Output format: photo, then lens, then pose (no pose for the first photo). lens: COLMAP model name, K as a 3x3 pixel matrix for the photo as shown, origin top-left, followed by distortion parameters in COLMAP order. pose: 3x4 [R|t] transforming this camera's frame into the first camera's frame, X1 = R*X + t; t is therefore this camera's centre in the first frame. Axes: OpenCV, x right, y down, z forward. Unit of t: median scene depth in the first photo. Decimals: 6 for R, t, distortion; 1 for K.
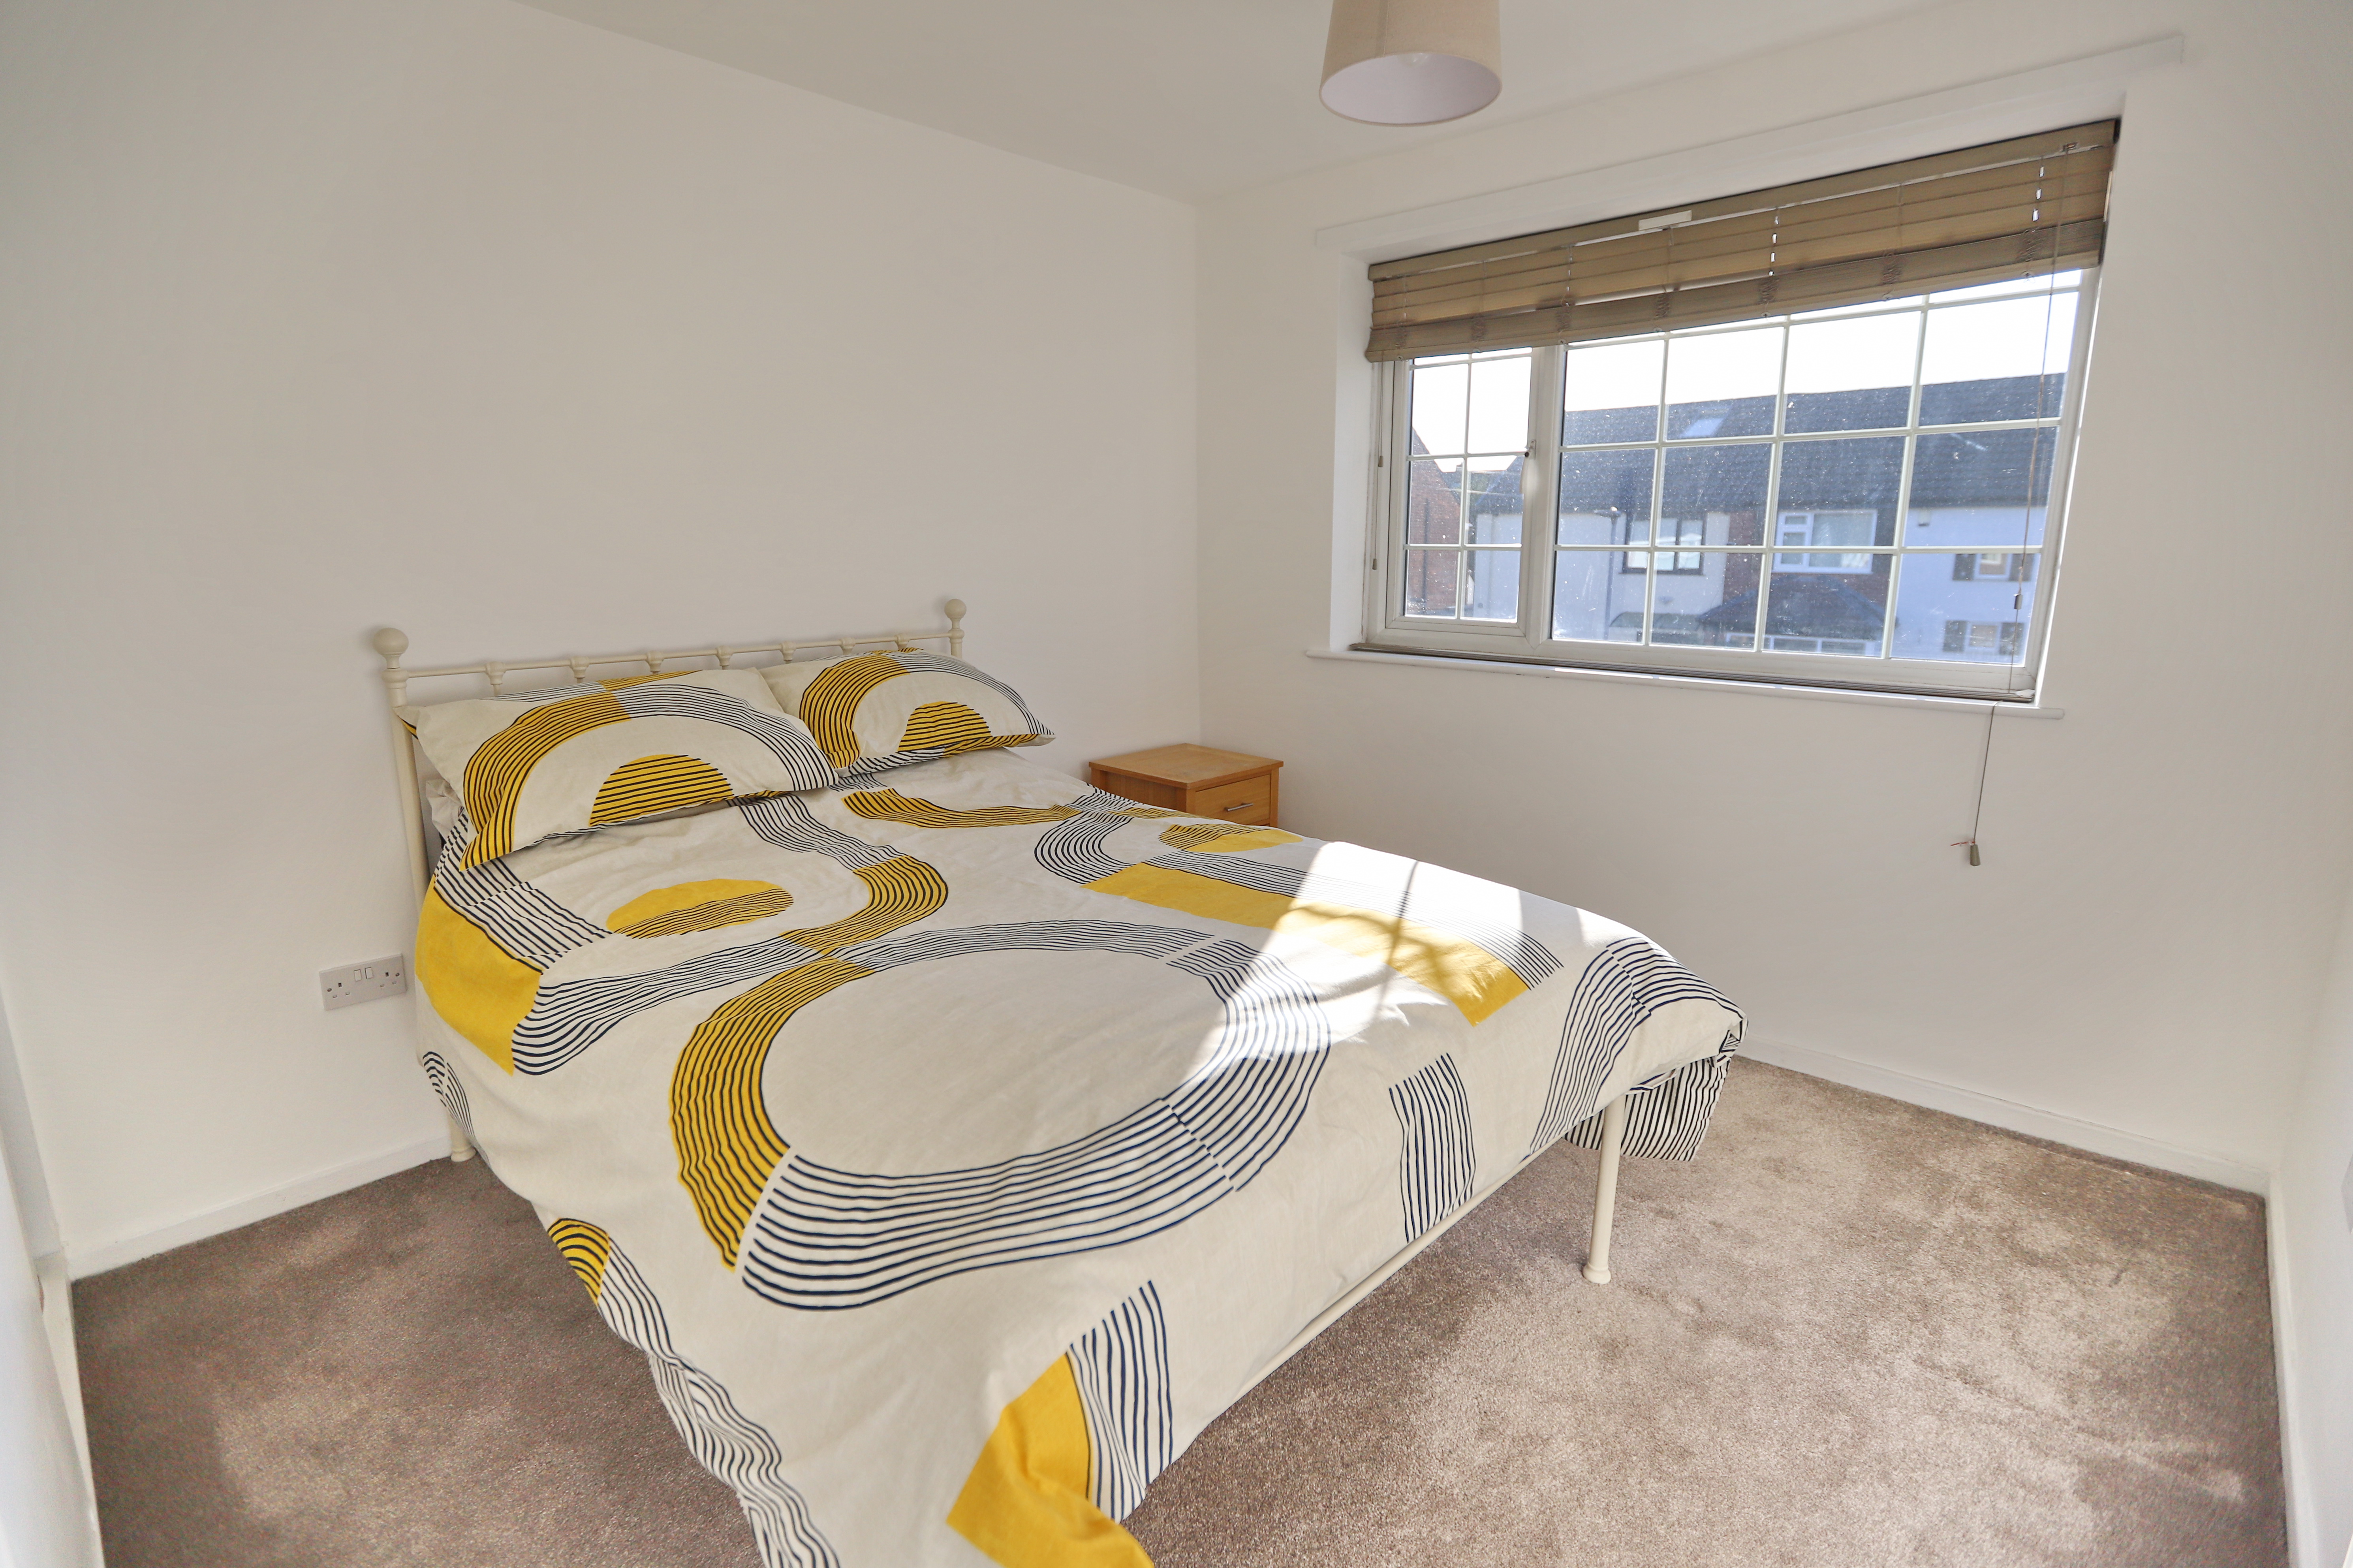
lens RADIAL K [[1128.2, 0, 1149.4], [0, 1128.2, 790.3], [0, 0, 1]] dist [-0.000815, -0.000254]
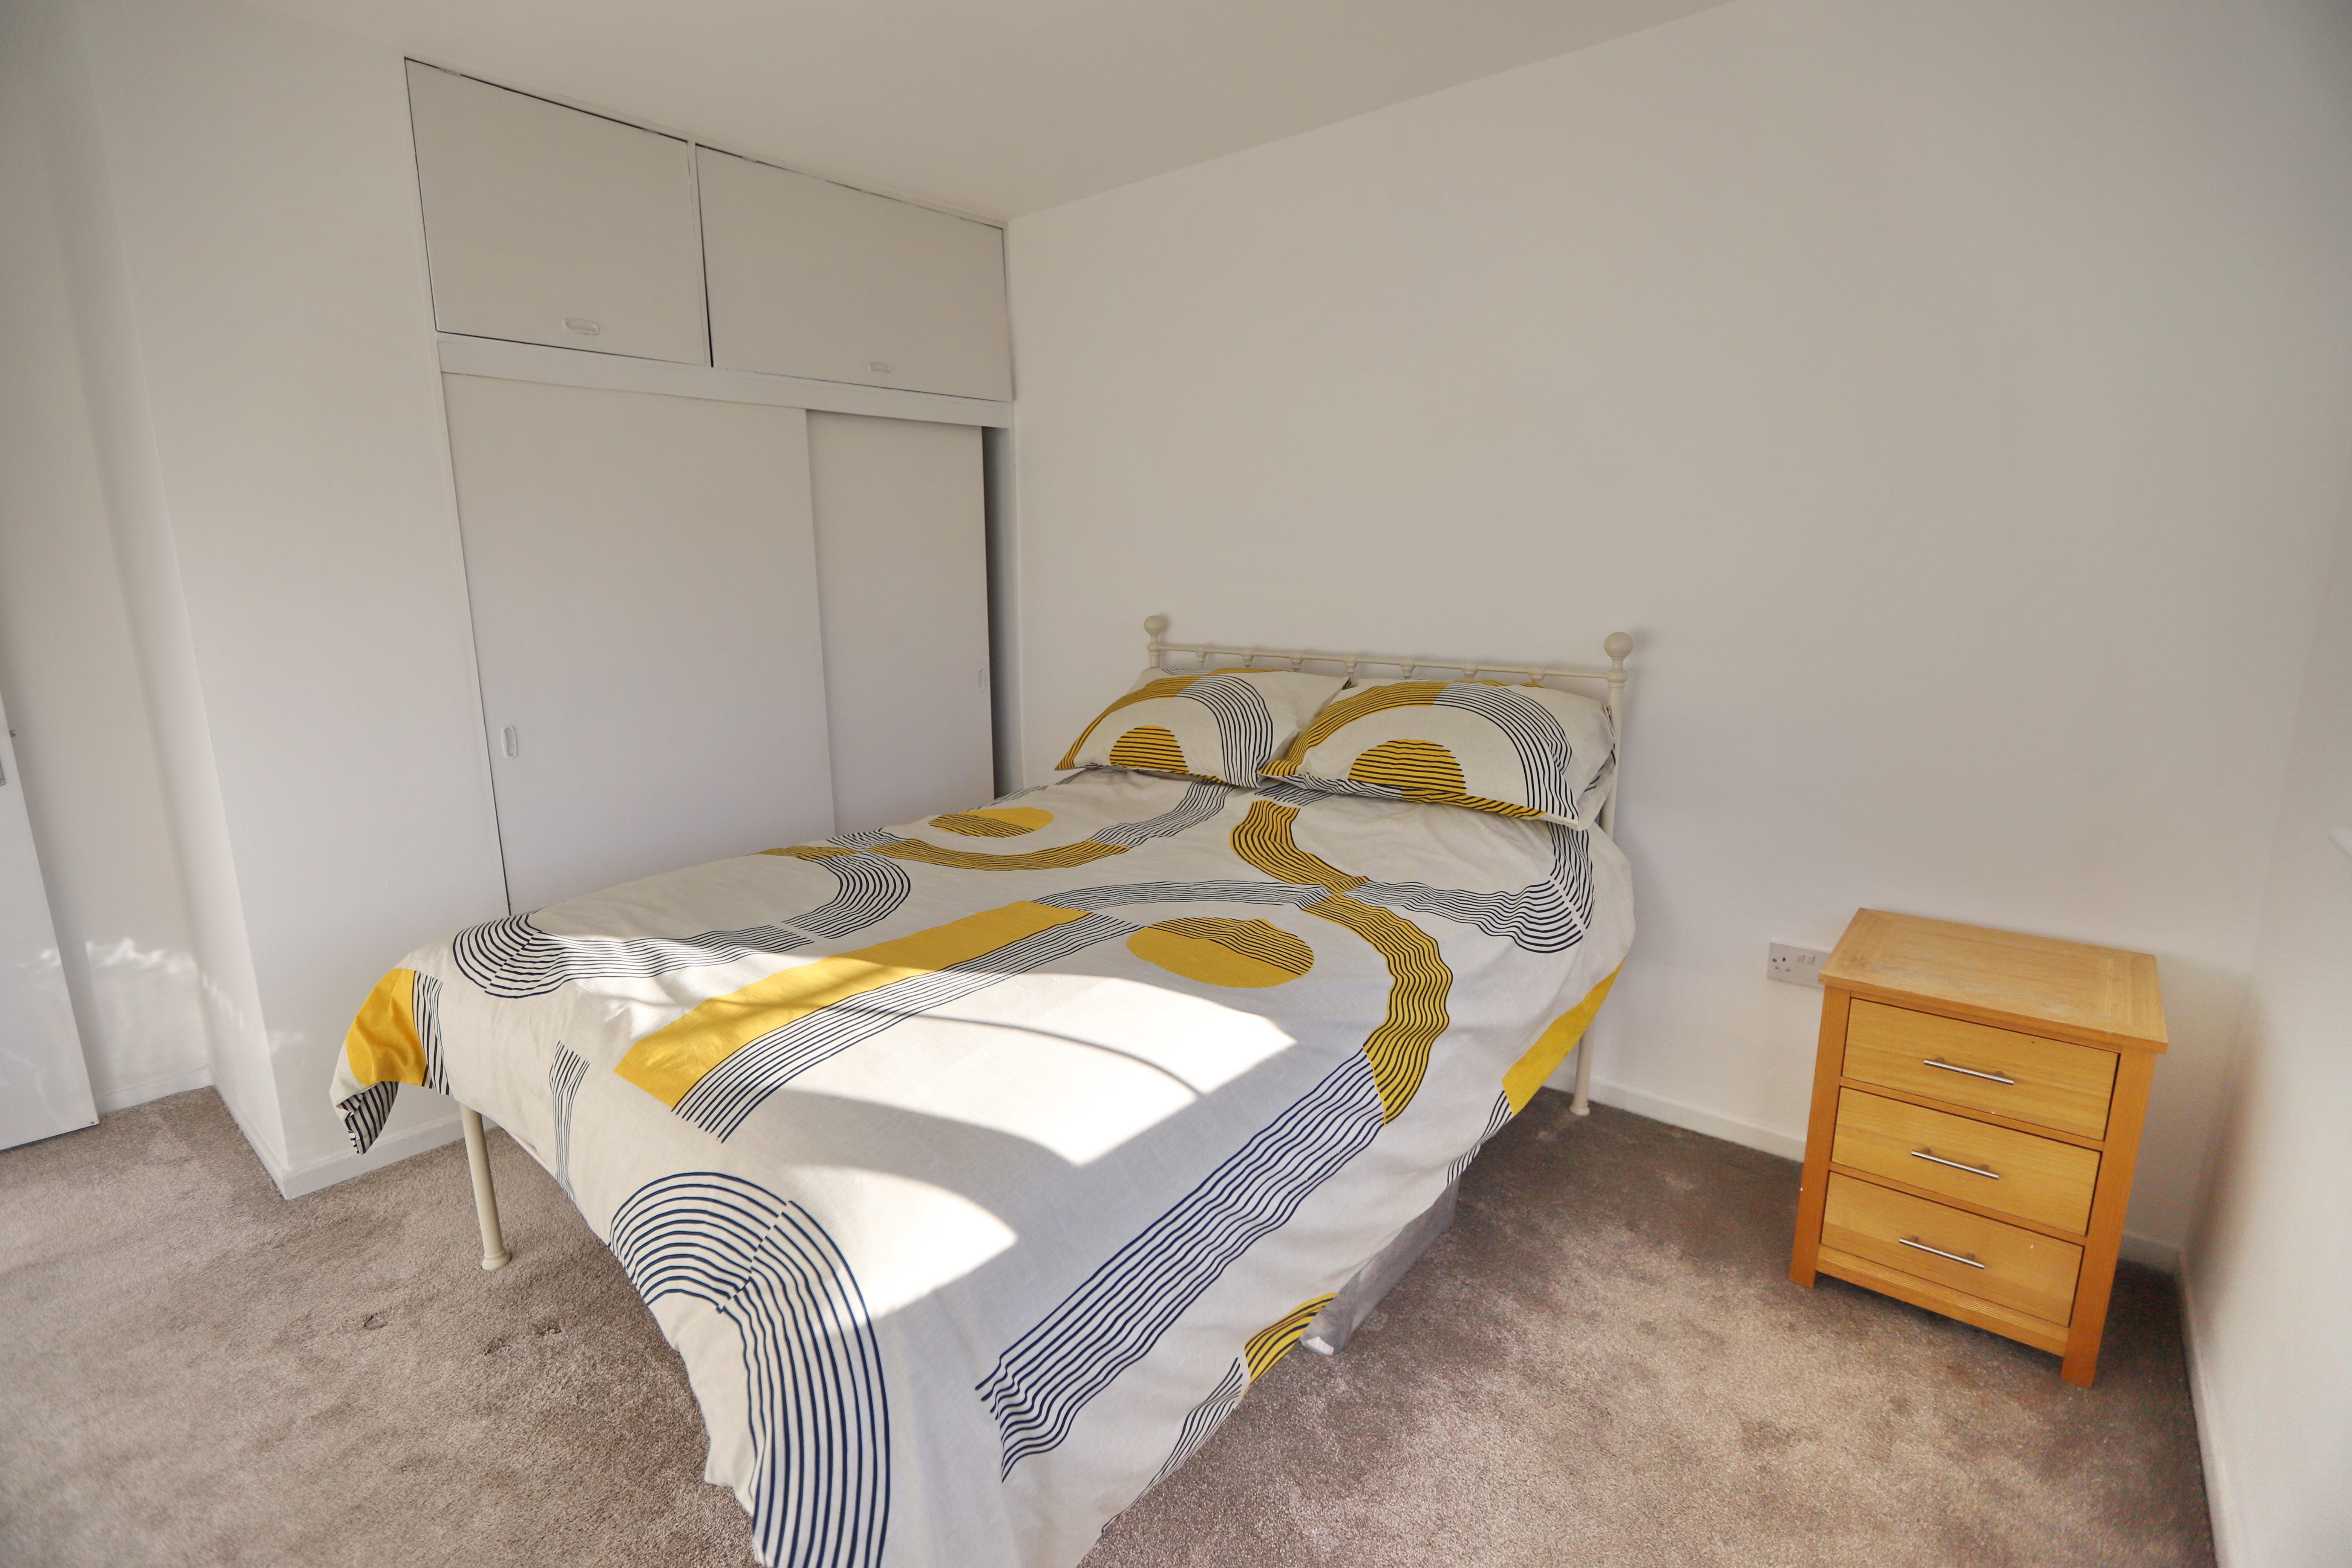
lens RADIAL K [[1127.7, 0, 1149.0], [0, 1127.7, 790.3], [0, 0, 1]] dist [-0.000815, -0.000254]
pose [[0.005894, 0.198700, -0.980043, 0.934230], [-0.192290, 0.961995, 0.193885, -0.233405], [0.981321, 0.187309, 0.043878, 1.074219]]
